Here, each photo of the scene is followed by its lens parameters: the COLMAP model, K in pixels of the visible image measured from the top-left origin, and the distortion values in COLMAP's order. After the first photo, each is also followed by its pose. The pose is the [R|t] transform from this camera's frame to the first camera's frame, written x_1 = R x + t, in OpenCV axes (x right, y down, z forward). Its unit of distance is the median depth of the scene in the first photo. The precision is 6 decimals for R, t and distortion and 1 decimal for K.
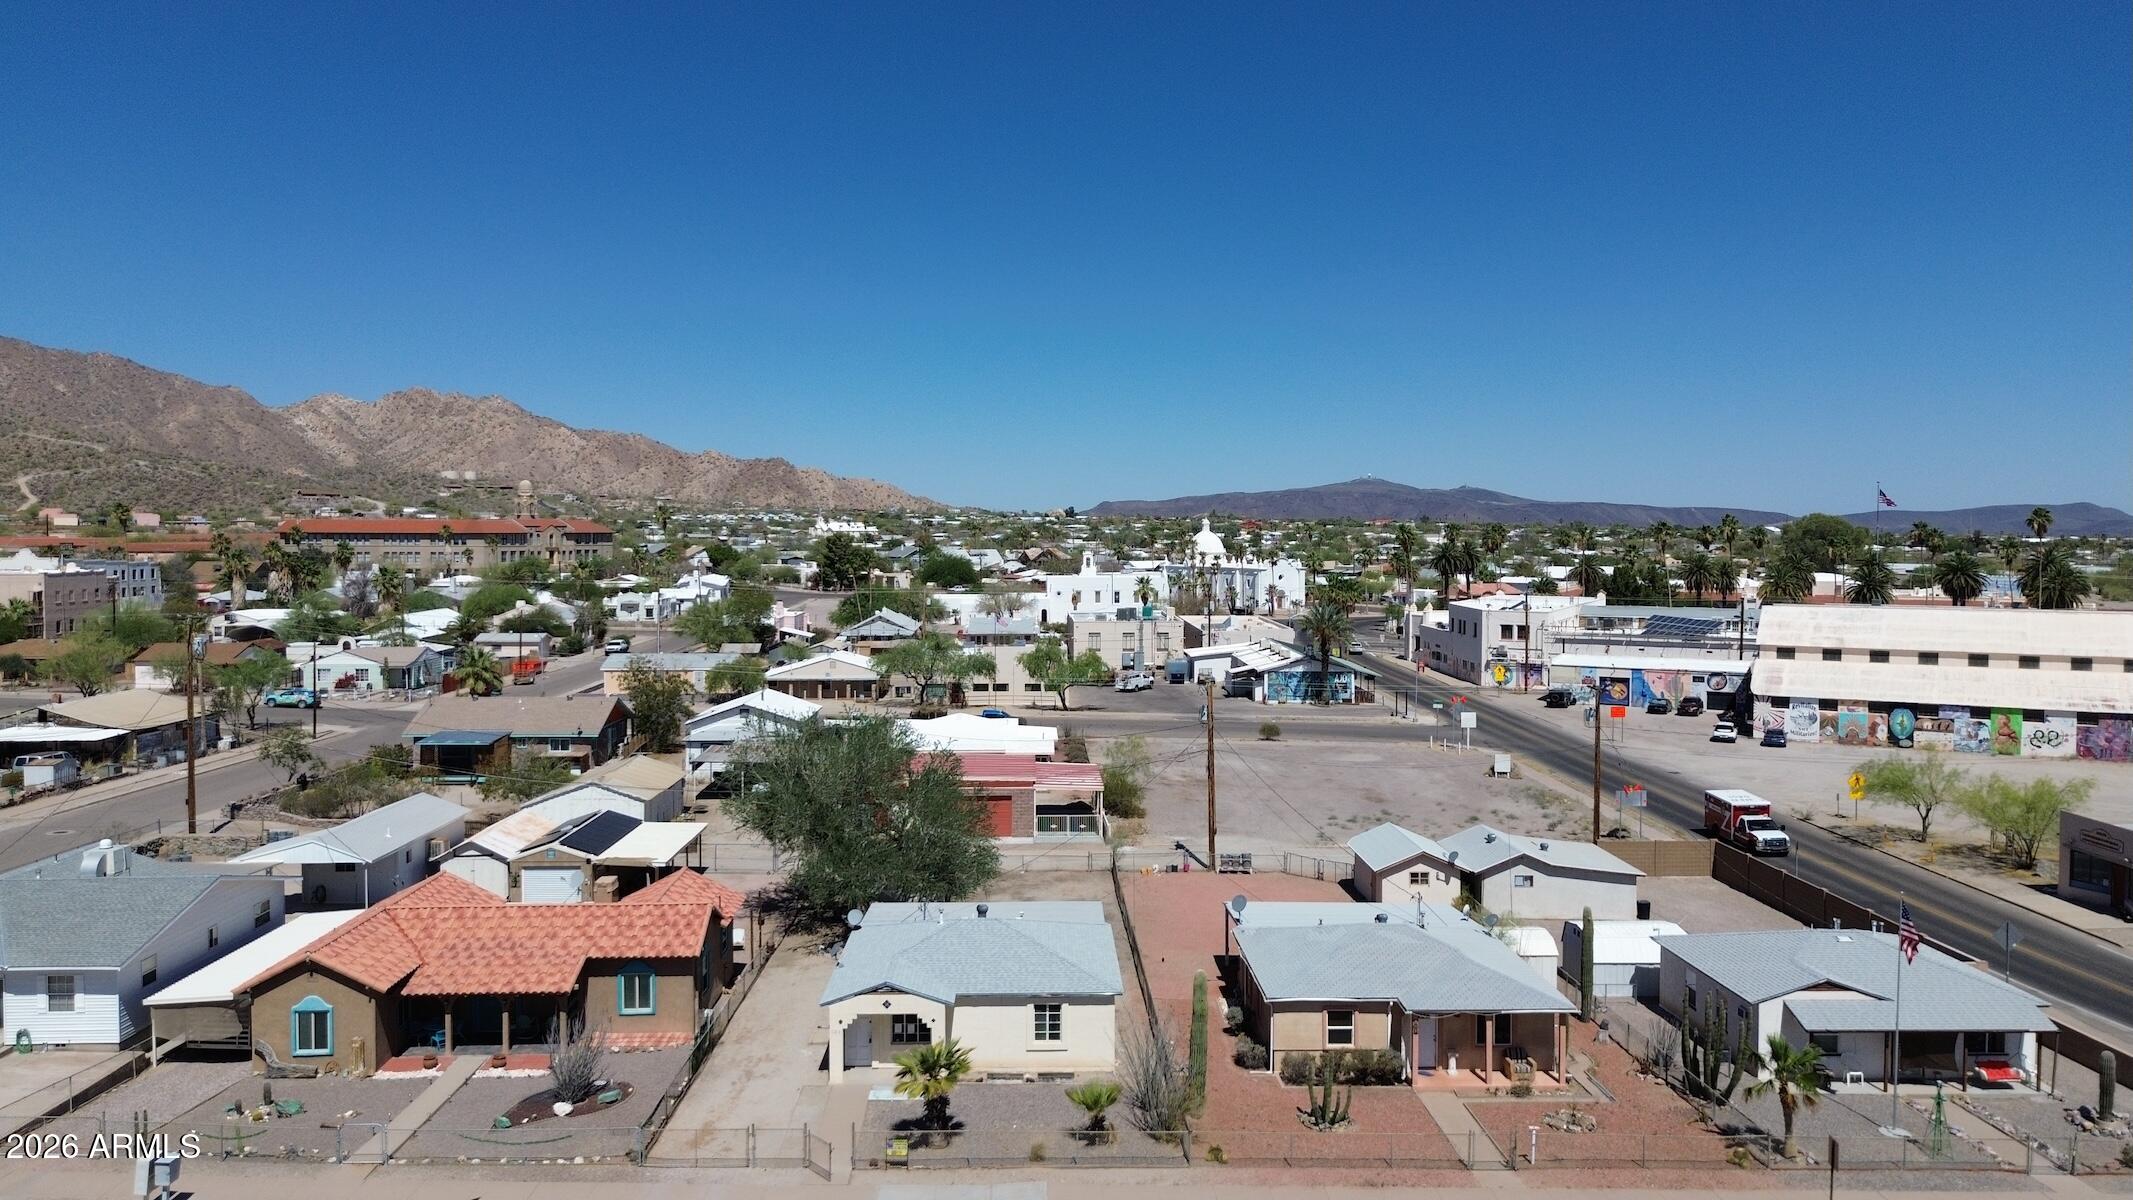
lens RADIAL K [[1555.5, 0, 1066.5], [0, 1555.5, 600.0], [0, 0, 1]] dist [0.078042, -0.089327]
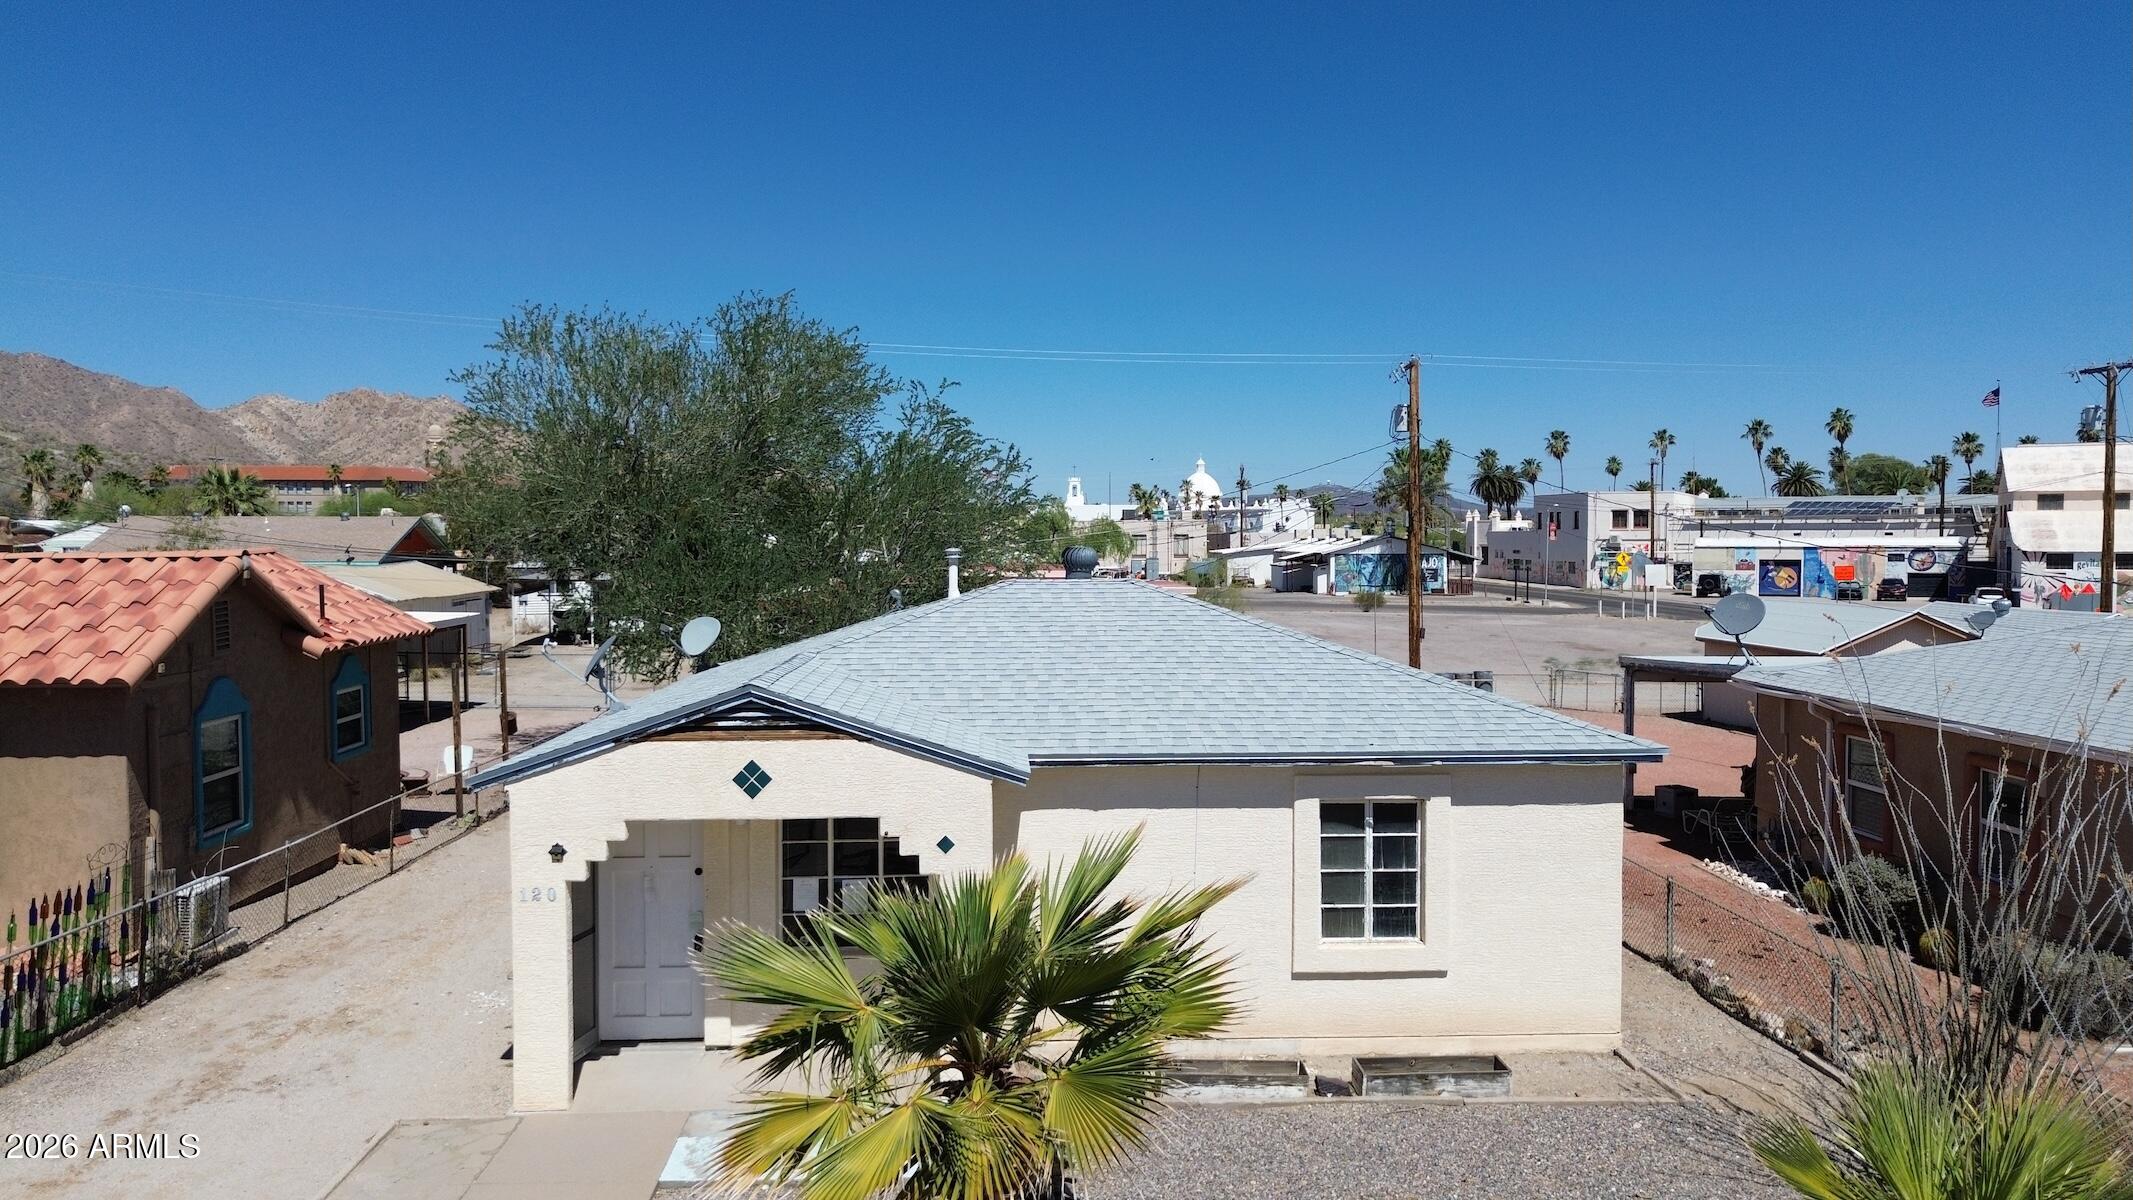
lens RADIAL K [[1522.3, 0, 1066.5], [0, 1522.3, 600.0], [0, 0, 1]] dist [0.076790, -0.082196]
pose [[0.999594, -0.004073, 0.028200, -0.028491], [0.004429, 0.999911, -0.012582, 0.091511], [-0.028146, 0.012702, 0.999523, 0.297993]]
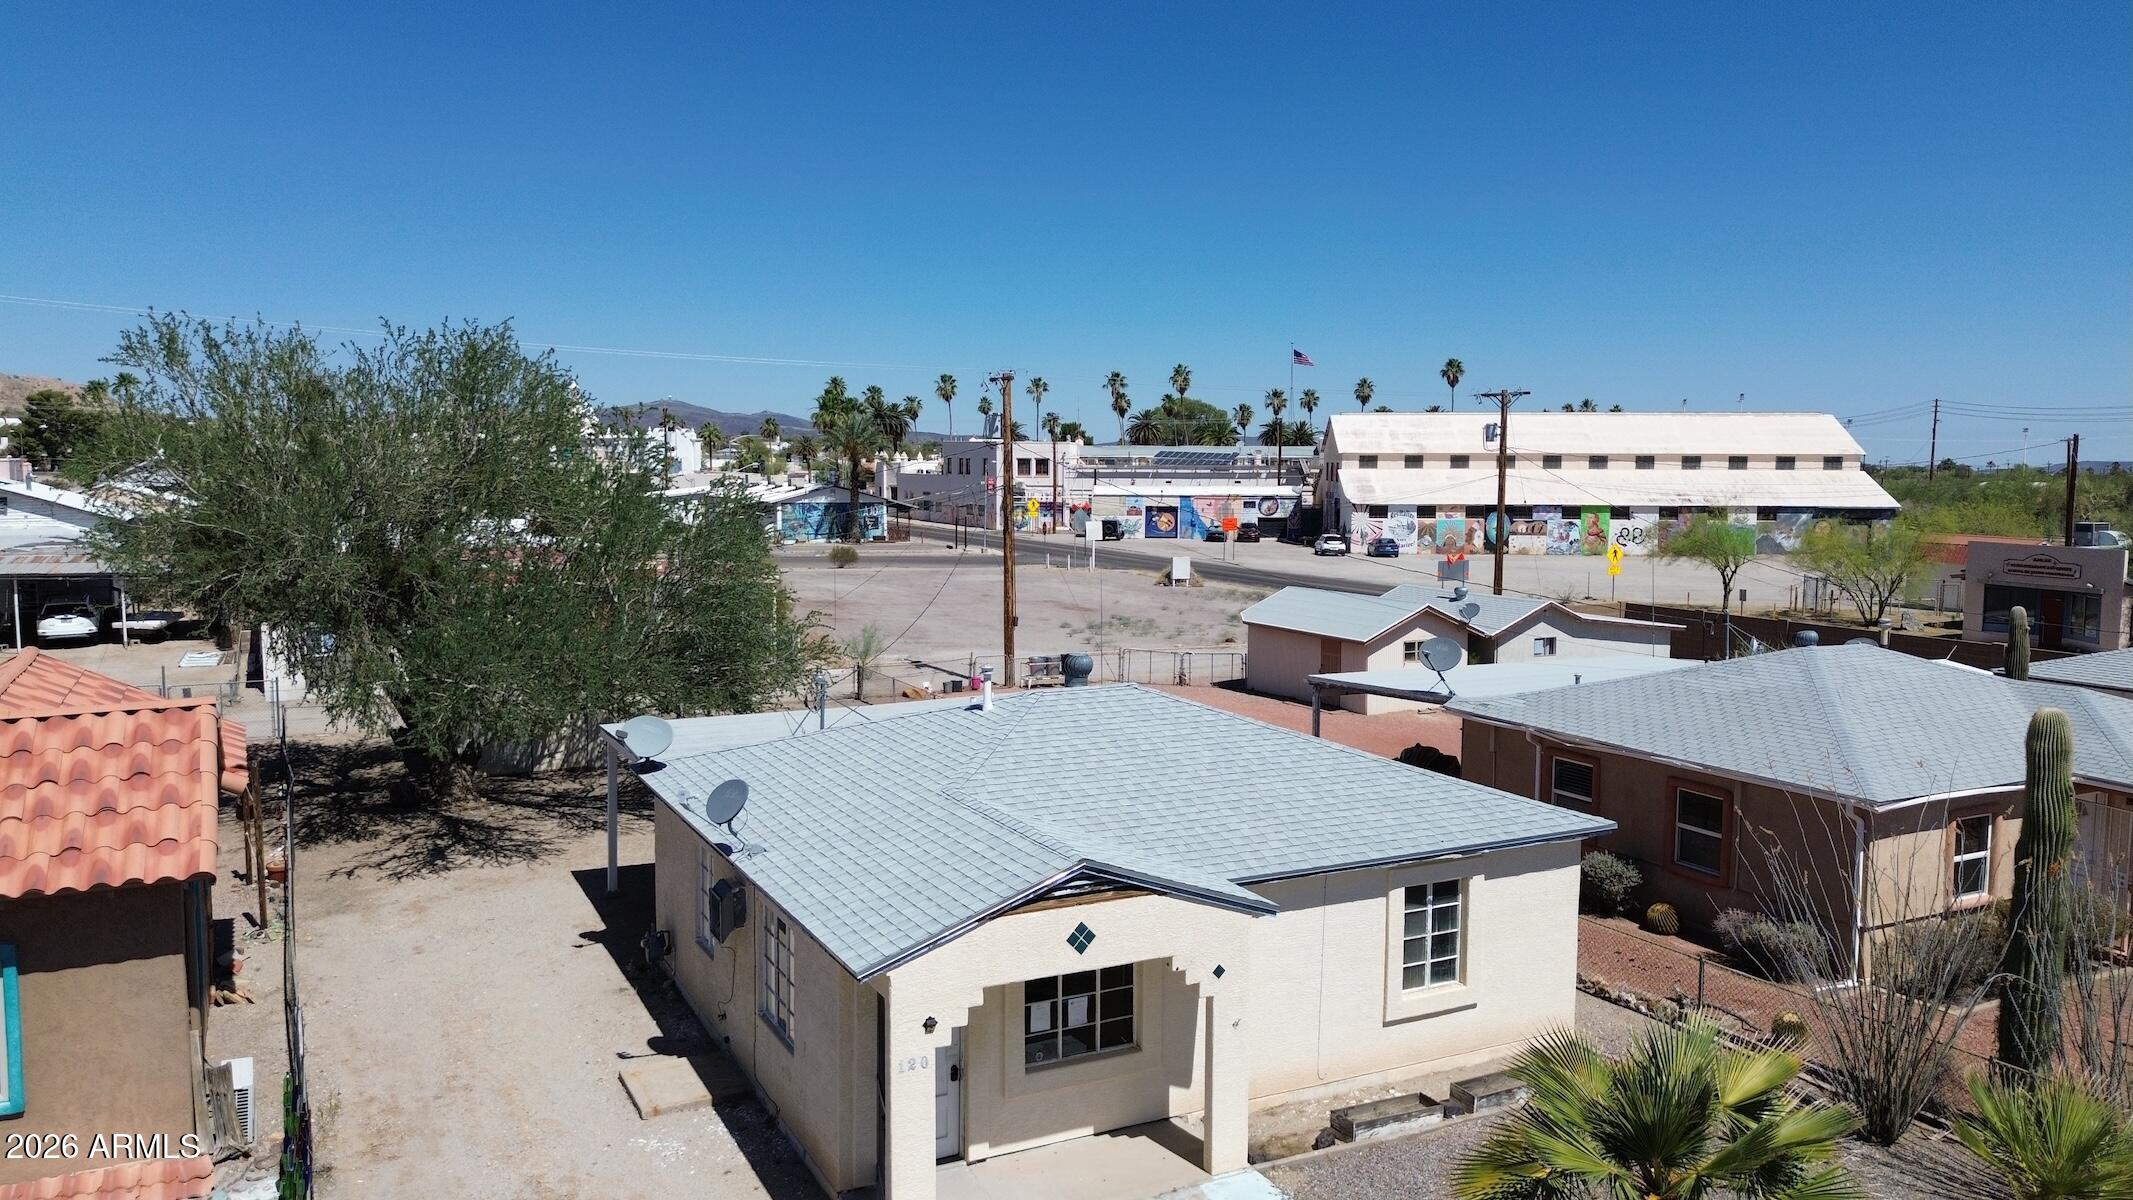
lens RADIAL K [[1522.3, 0, 1066.5], [0, 1522.3, 600.0], [0, 0, 1]] dist [0.076790, -0.082196]
pose [[0.898609, -0.037459, 0.437147, -0.092116], [0.018823, 0.998723, 0.046887, 0.072192], [-0.438345, -0.033905, 0.898167, 0.295488]]
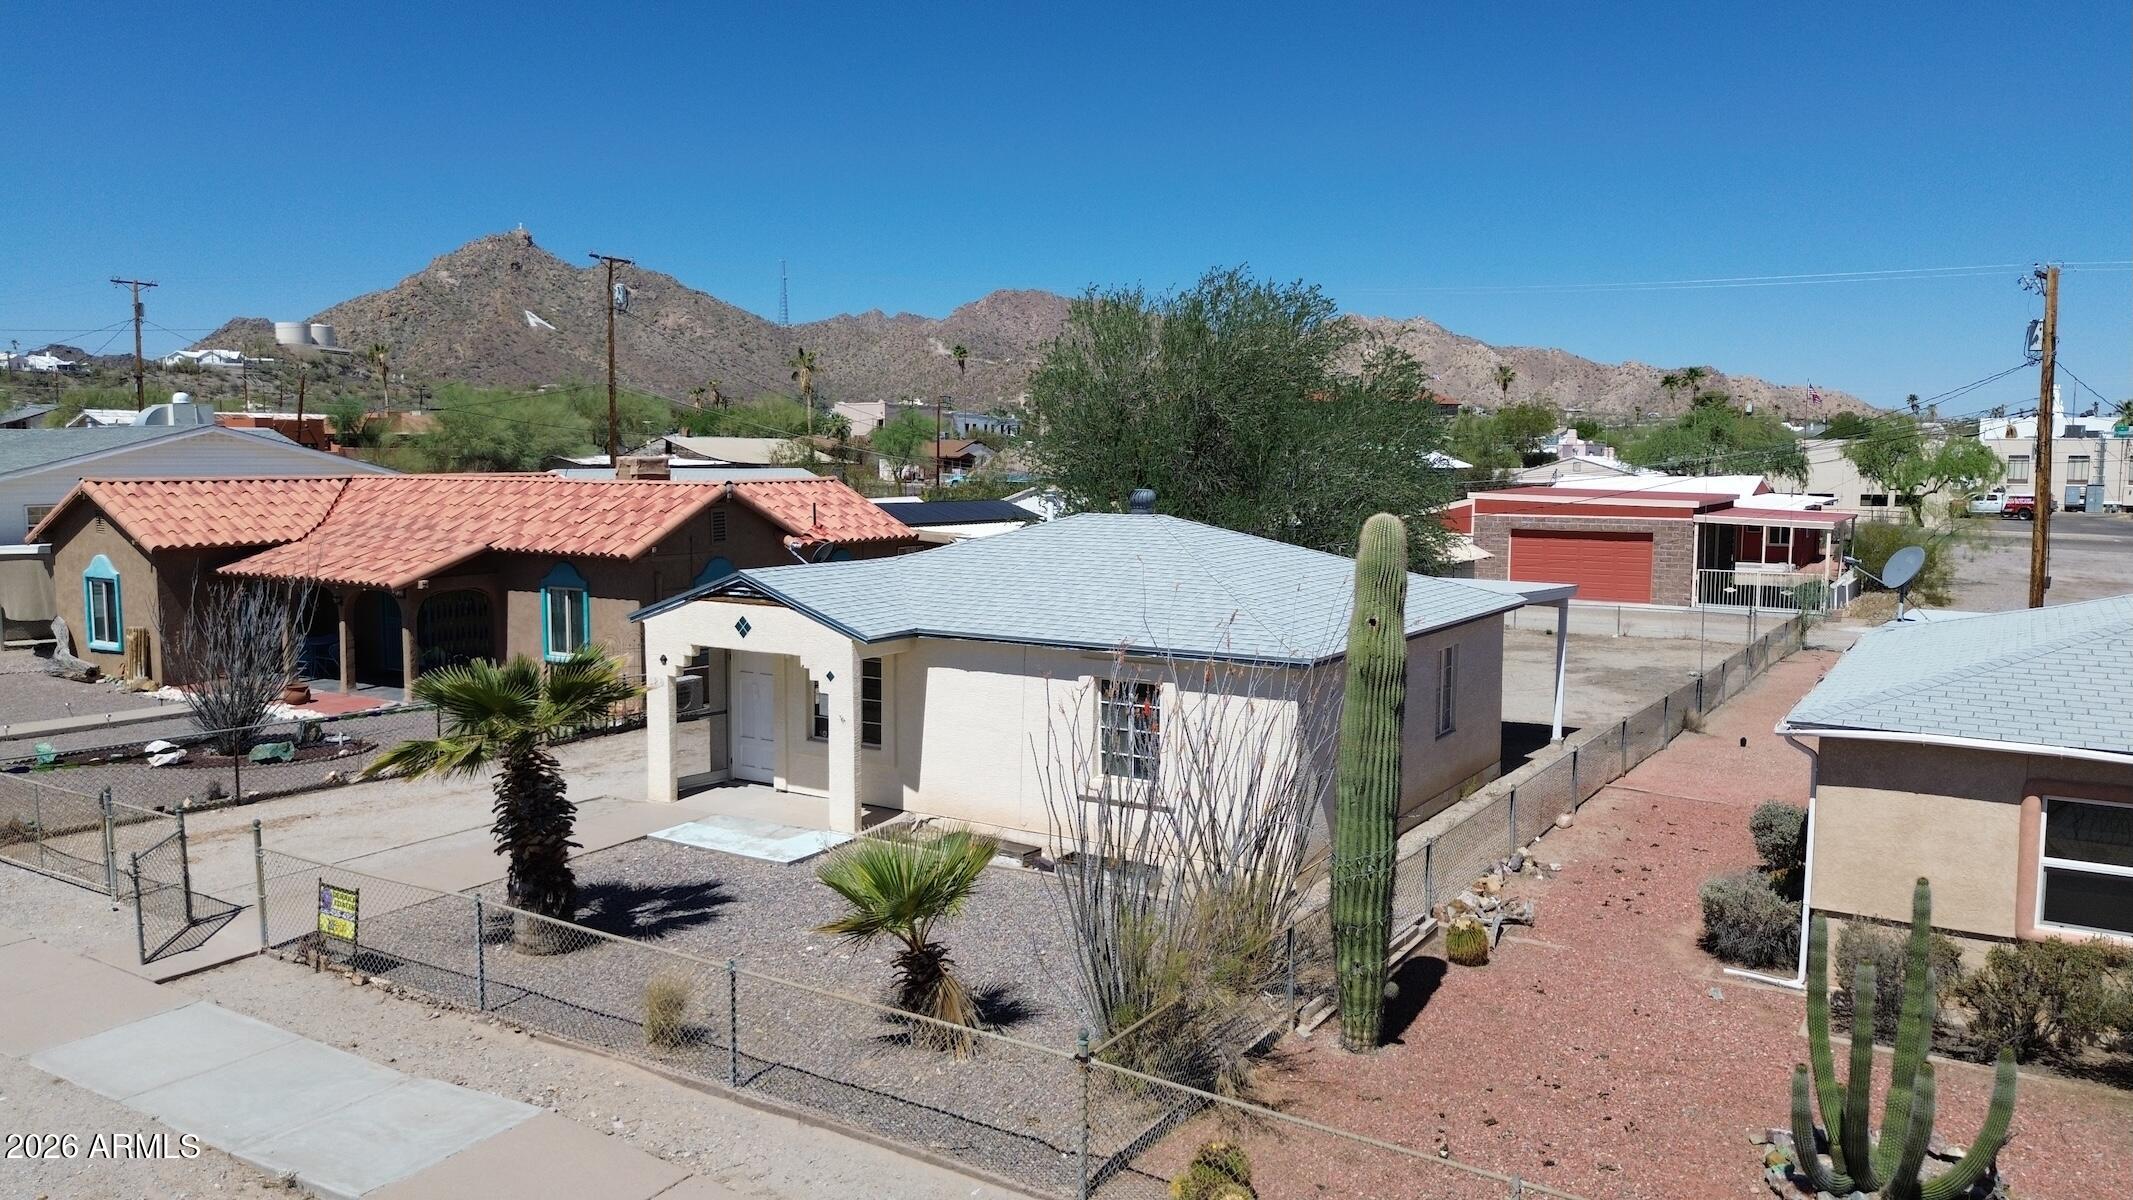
lens RADIAL K [[1522.3, 0, 1066.5], [0, 1522.3, 600.0], [0, 0, 1]] dist [0.076790, -0.082196]
pose [[0.831995, 0.056427, -0.551906, 0.069344], [-0.033343, 0.998102, 0.051781, 0.089093], [0.553780, -0.024679, 0.832297, 0.278782]]
